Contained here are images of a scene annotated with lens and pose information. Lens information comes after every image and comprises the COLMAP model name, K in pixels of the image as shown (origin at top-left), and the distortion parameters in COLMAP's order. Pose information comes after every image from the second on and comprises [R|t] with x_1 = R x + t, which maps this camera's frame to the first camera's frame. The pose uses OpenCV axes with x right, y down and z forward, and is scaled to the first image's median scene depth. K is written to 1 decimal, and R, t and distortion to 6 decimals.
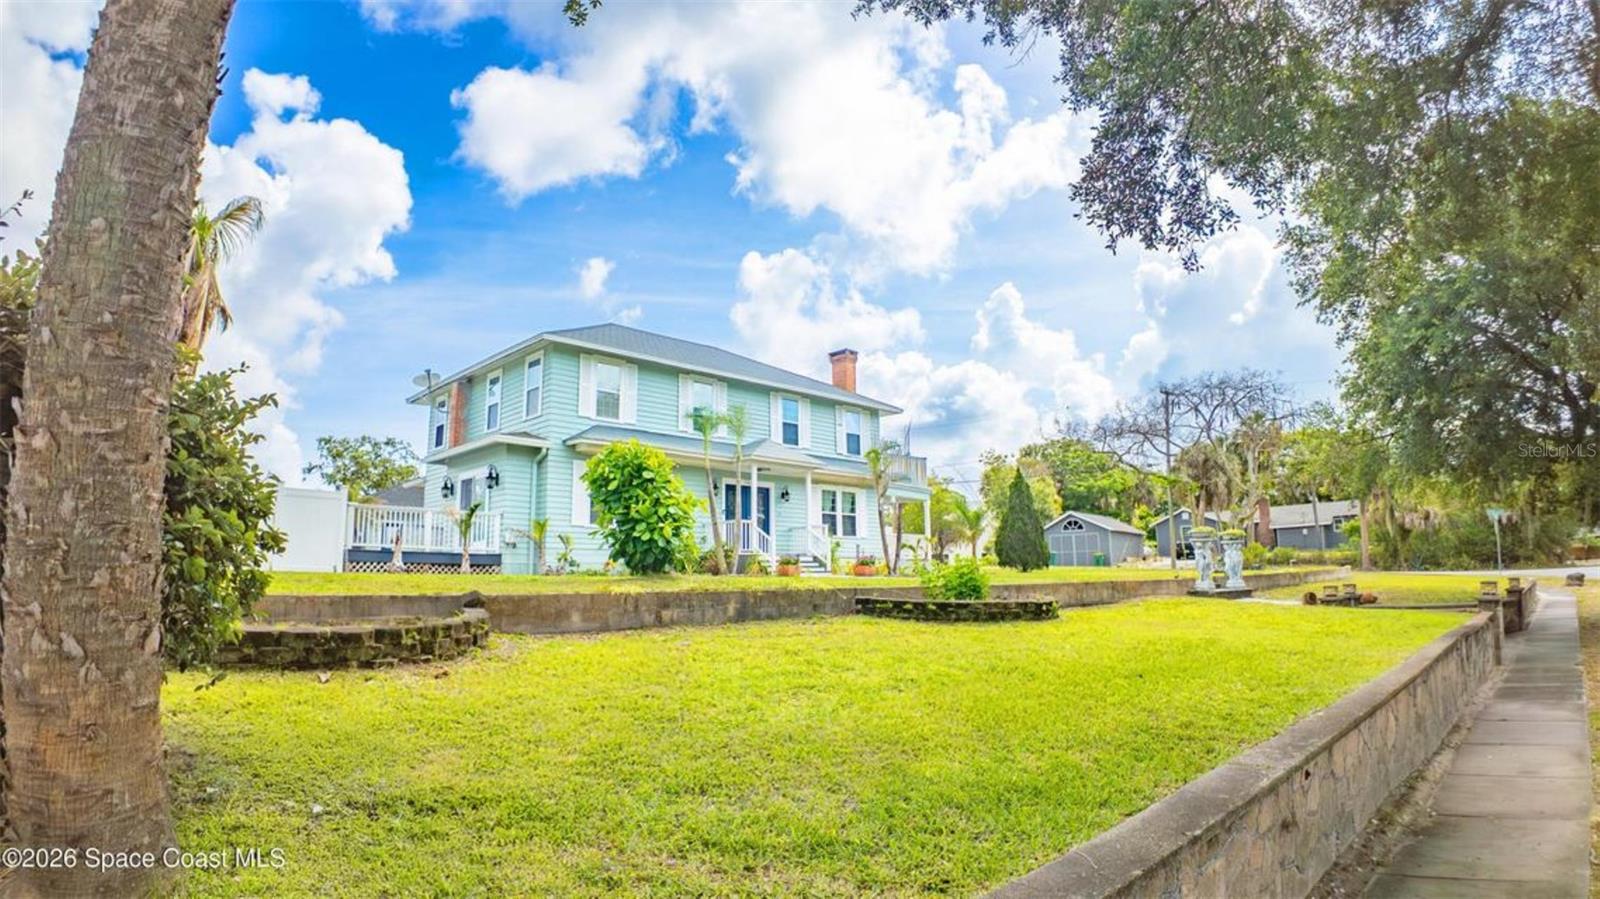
lens RADIAL K [[861.0, 0, 789.2], [0, 861.0, 446.0], [0, 0, 1]] dist [-0.092352, -0.044444]
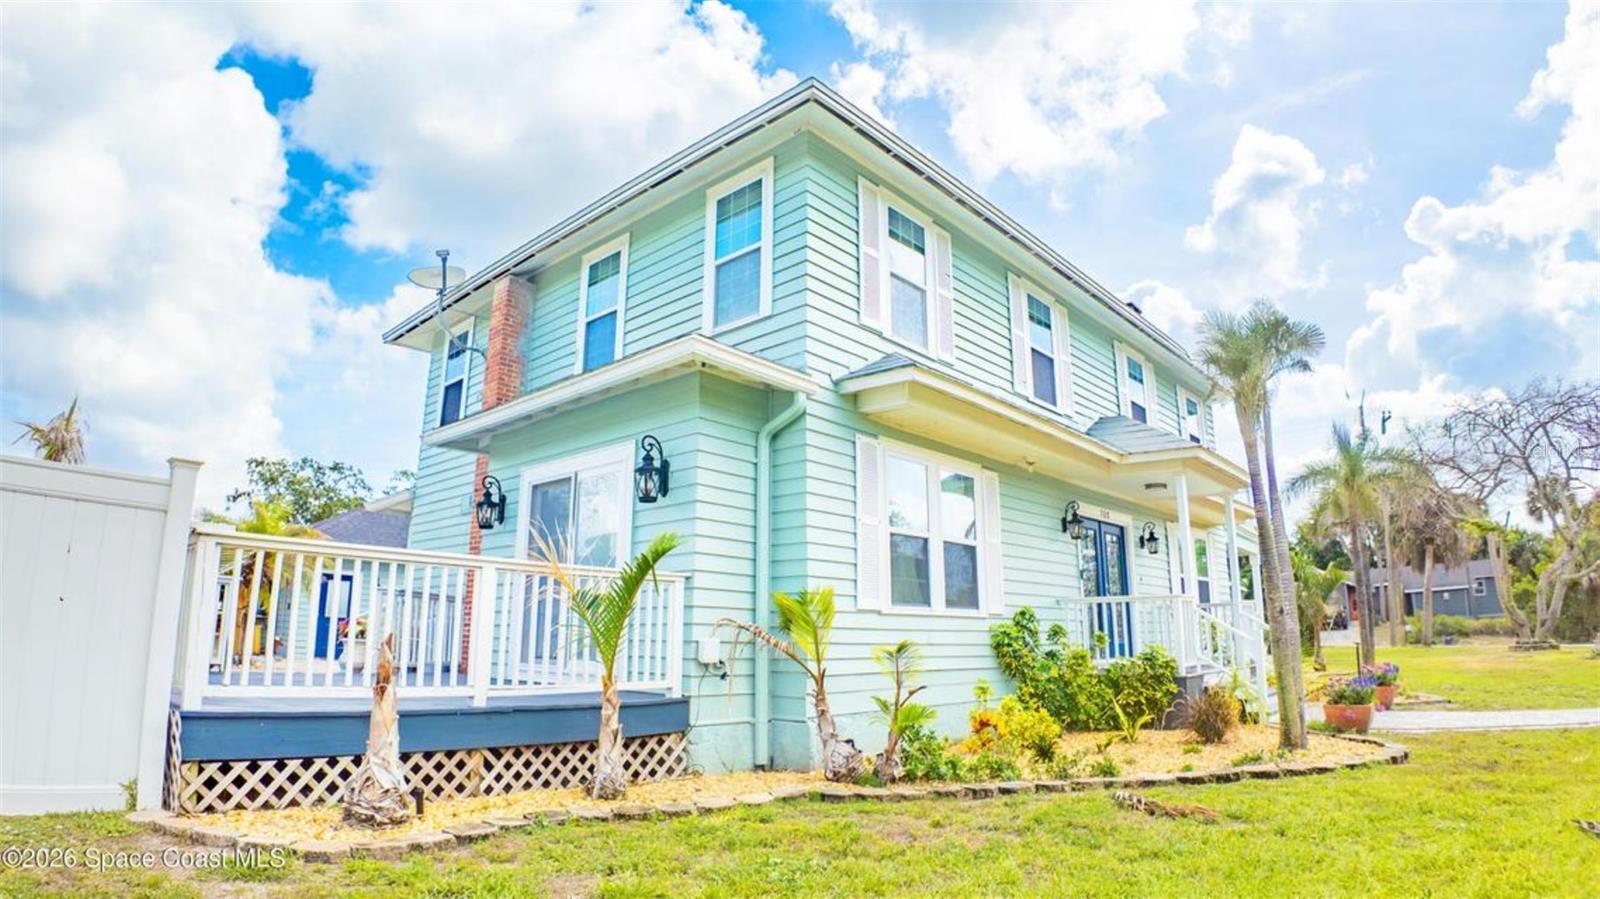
lens RADIAL K [[861.0, 0, 789.2], [0, 861.0, 446.0], [0, 0, 1]] dist [-0.092352, -0.044444]
pose [[0.997953, 0.032806, 0.054888, -0.282446], [-0.029346, 0.997600, -0.062711, 0.043197], [-0.056814, 0.060972, 0.996521, 0.581716]]
